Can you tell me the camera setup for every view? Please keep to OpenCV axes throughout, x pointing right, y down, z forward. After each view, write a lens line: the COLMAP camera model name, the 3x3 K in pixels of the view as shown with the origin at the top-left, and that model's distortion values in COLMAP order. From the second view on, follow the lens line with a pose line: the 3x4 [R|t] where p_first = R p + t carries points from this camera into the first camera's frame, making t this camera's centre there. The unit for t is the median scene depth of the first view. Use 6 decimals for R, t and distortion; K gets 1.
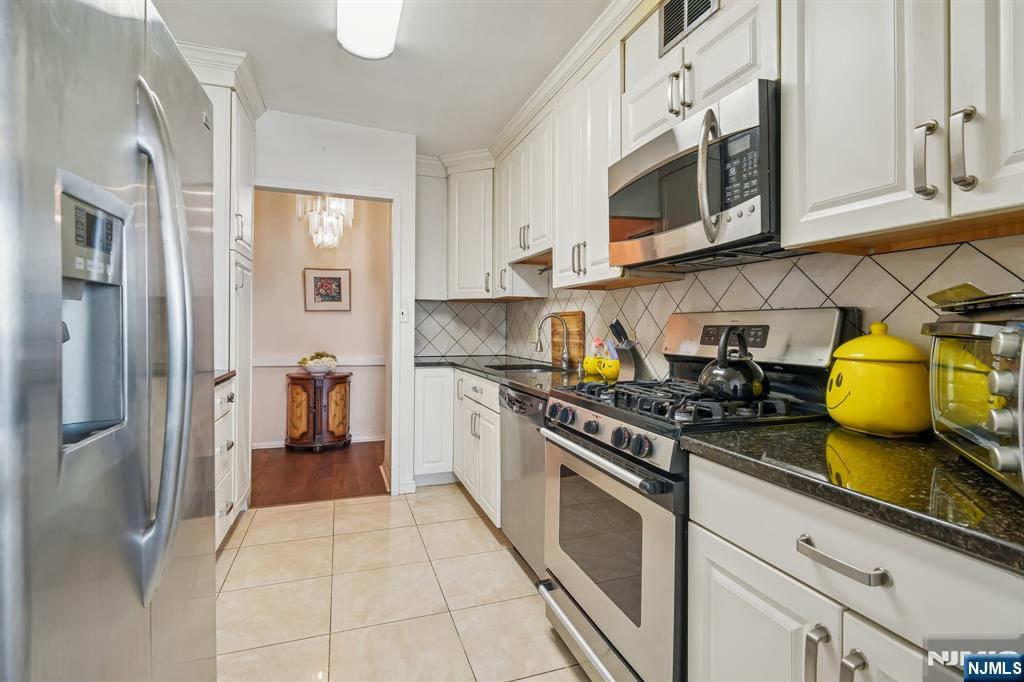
lens RADIAL K [[483.4, 0, 515.2], [0, 483.4, 325.6], [0, 0, 1]] dist [-0.000092, -0.000048]
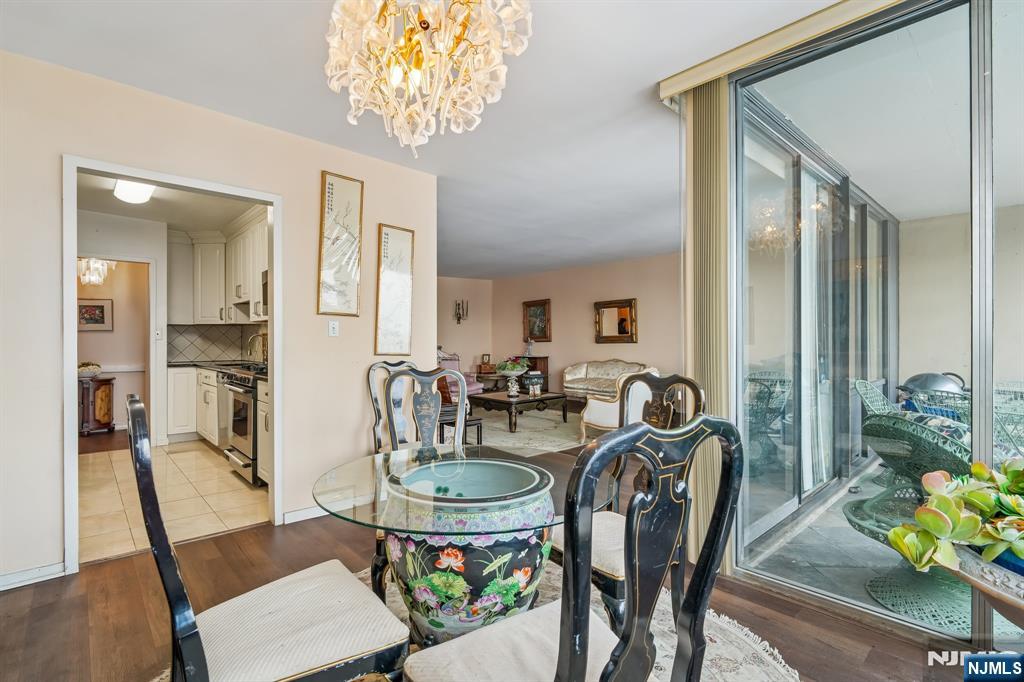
lens RADIAL K [[479.6, 0, 512.0], [0, 479.6, 341.0], [0, 0, 1]] dist [-0.004303, -0.000918]
pose [[0.924452, -0.007662, 0.381222, 0.197110], [0.006565, 0.999970, 0.004176, -0.000825], [-0.381243, -0.001358, 0.924474, -0.726229]]
